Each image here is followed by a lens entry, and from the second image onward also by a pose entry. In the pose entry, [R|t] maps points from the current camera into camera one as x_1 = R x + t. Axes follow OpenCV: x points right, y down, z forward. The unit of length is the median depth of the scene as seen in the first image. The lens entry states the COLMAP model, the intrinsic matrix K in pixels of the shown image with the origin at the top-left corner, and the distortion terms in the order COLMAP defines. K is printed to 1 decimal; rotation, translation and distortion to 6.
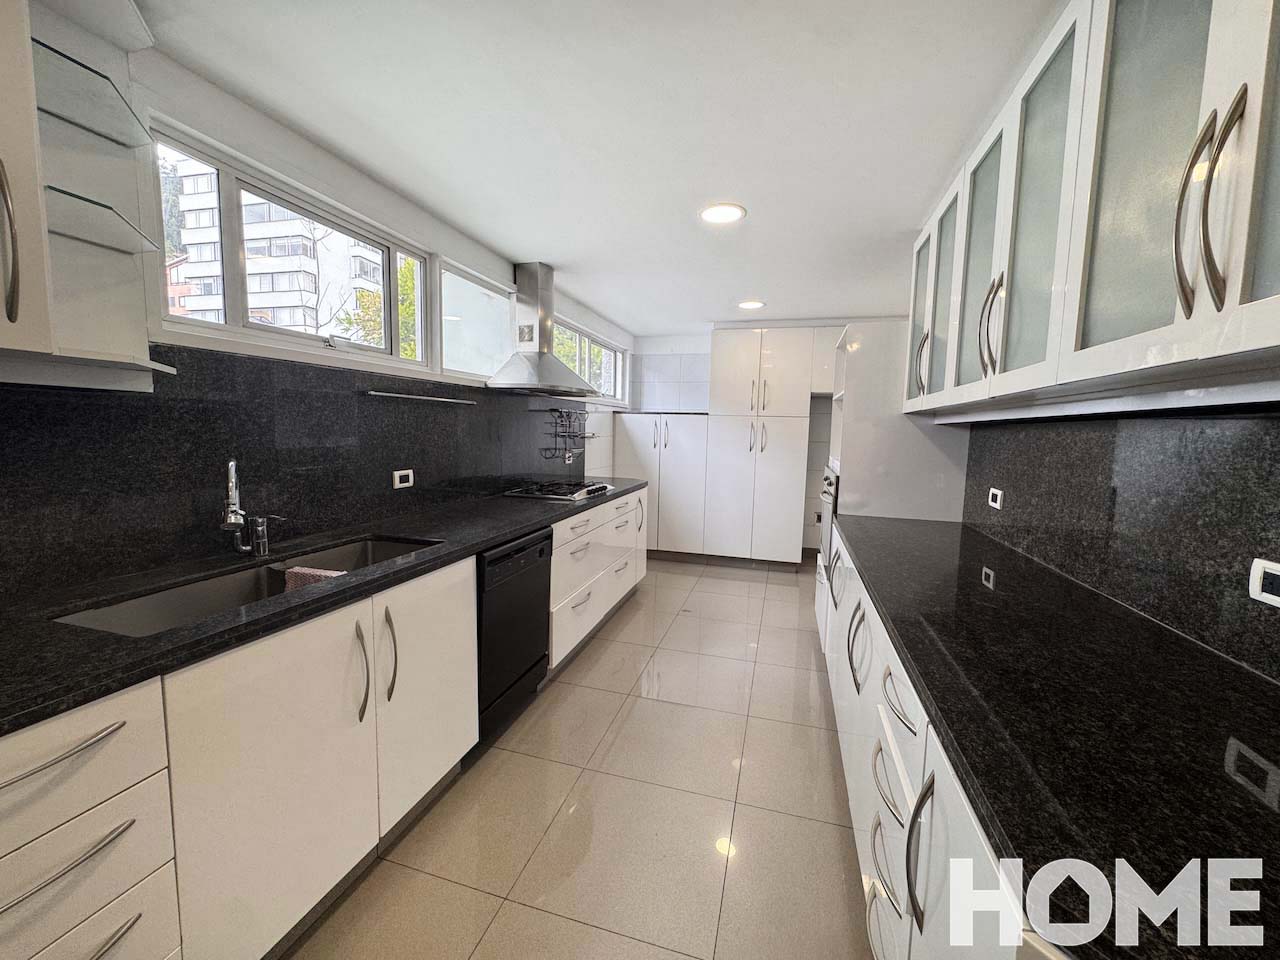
lens RADIAL K [[508.8, 0, 640.8], [0, 508.8, 472.1], [0, 0, 1]] dist [-0.000675, 0.000537]
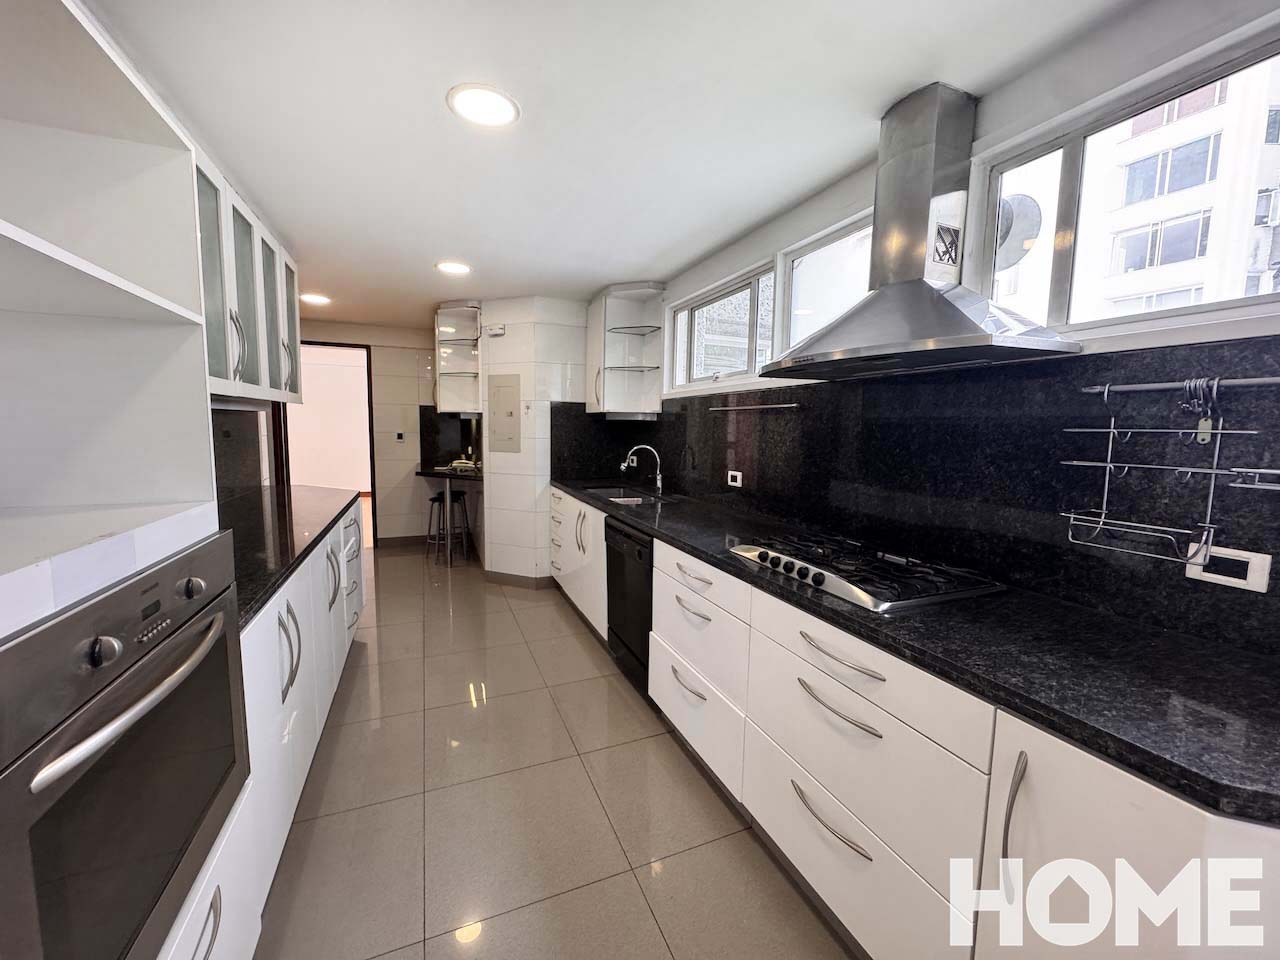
lens RADIAL K [[508.8, 0, 640.1], [0, 508.8, 481.6], [0, 0, 1]] dist [-0.000675, 0.000537]
pose [[-0.791882, 0.023670, -0.610215, 0.428823], [-0.098021, 0.981365, 0.165270, -0.155313], [0.602756, 0.190688, -0.774805, 1.811010]]
